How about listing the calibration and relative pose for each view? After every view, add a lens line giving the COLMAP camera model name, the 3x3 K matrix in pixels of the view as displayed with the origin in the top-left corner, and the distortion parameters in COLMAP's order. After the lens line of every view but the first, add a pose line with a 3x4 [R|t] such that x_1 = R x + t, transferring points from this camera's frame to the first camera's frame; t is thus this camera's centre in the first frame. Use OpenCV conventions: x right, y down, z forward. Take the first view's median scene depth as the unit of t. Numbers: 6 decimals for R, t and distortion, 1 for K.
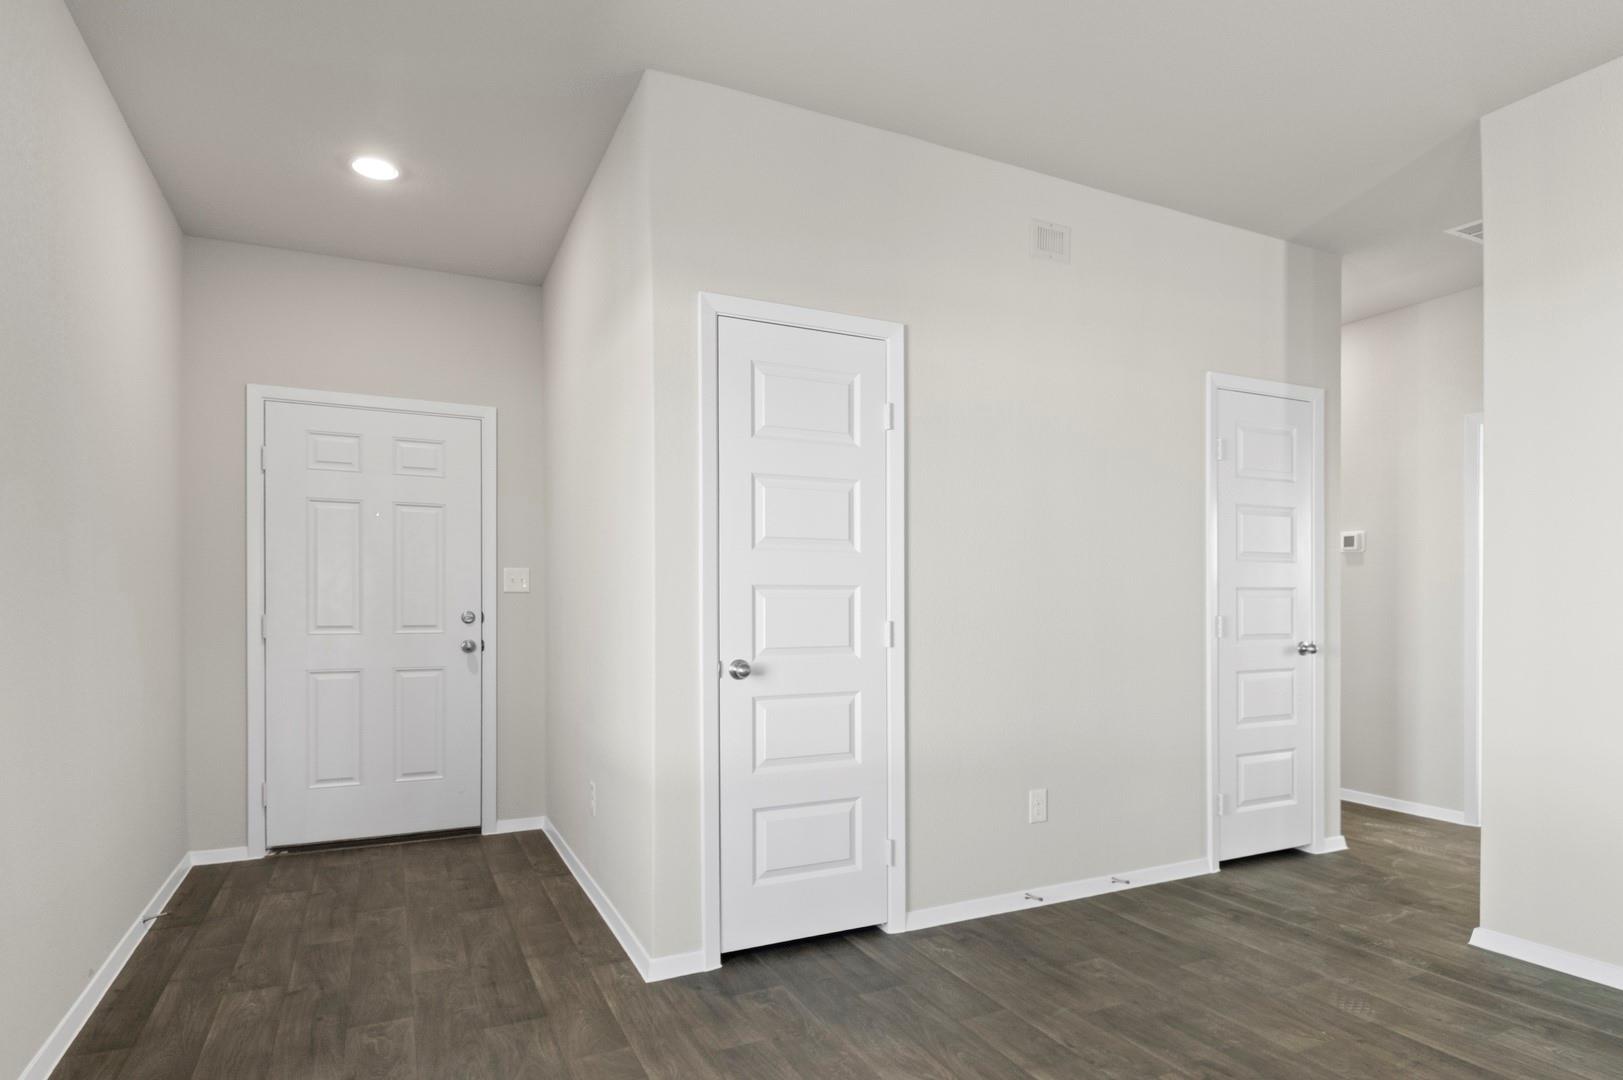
lens RADIAL K [[903.1, 0, 837.2], [0, 903.1, 637.4], [0, 0, 1]] dist [0.000491, -0.002176]
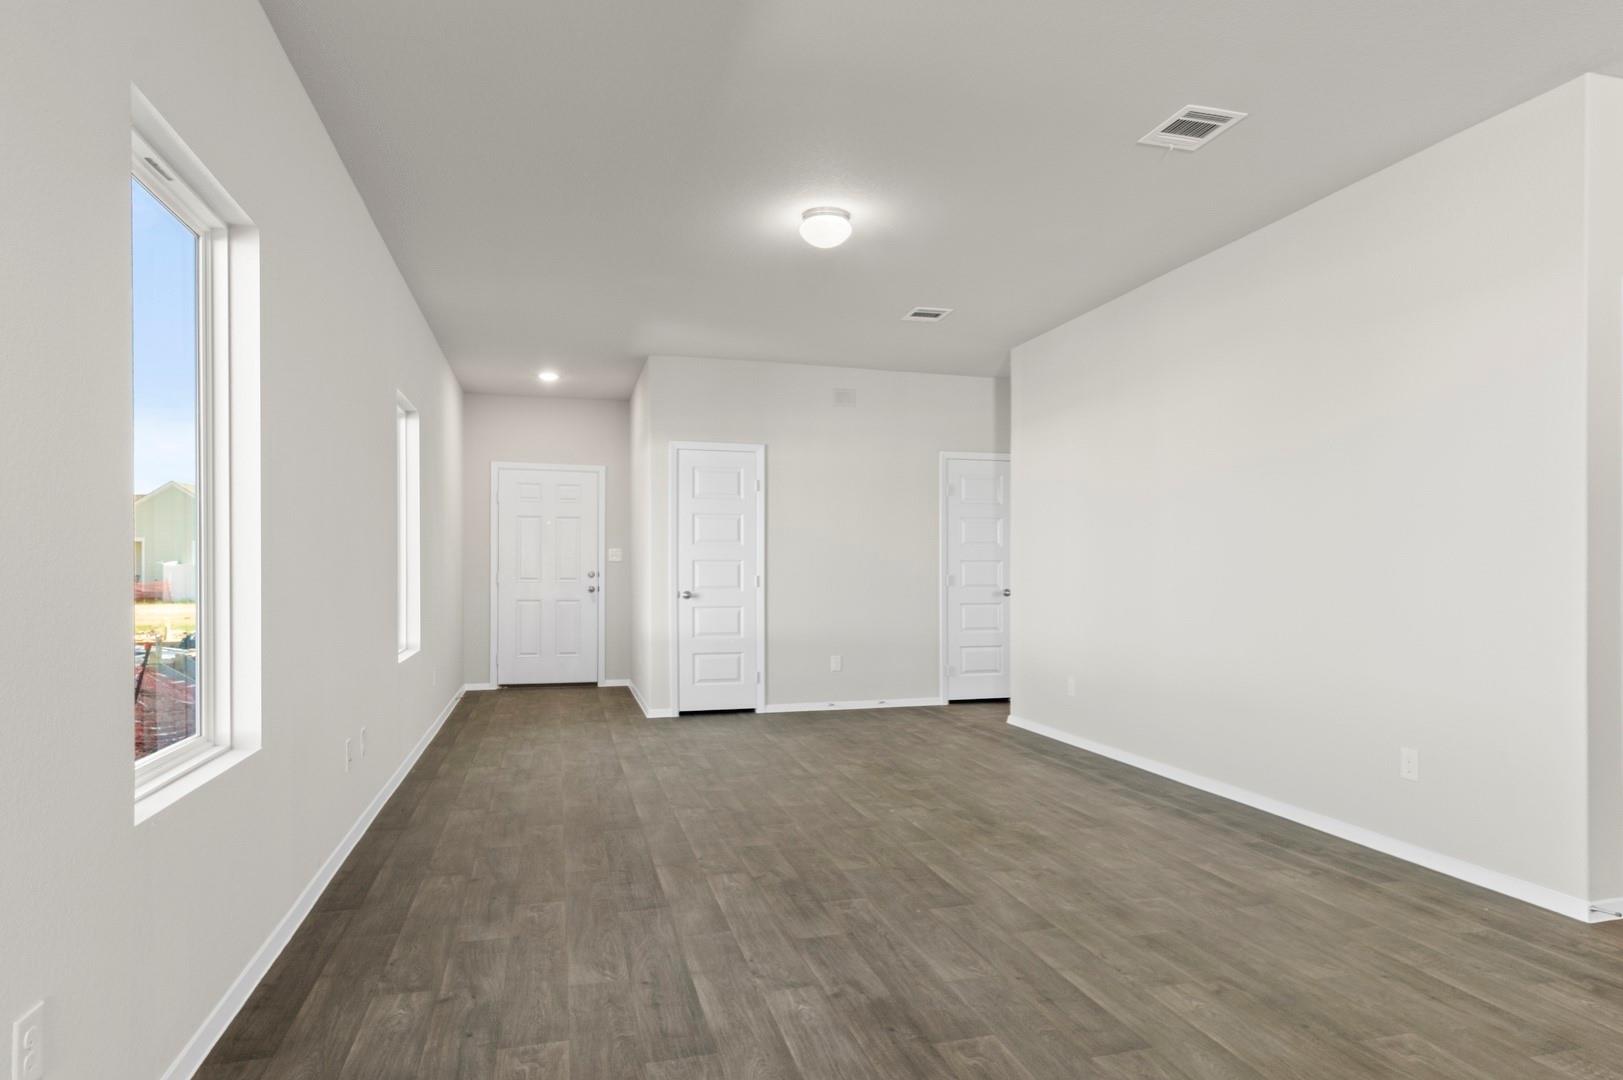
lens RADIAL K [[946.2, 0, 811.5], [0, 946.2, 583.5], [0, 0, 1]] dist [0.043594, 0.000841]
pose [[0.981114, 0.006177, -0.193332, 0.431958], [-0.009798, 0.999794, -0.017777, 0.028660], [0.193183, 0.019336, 0.980972, -0.867683]]
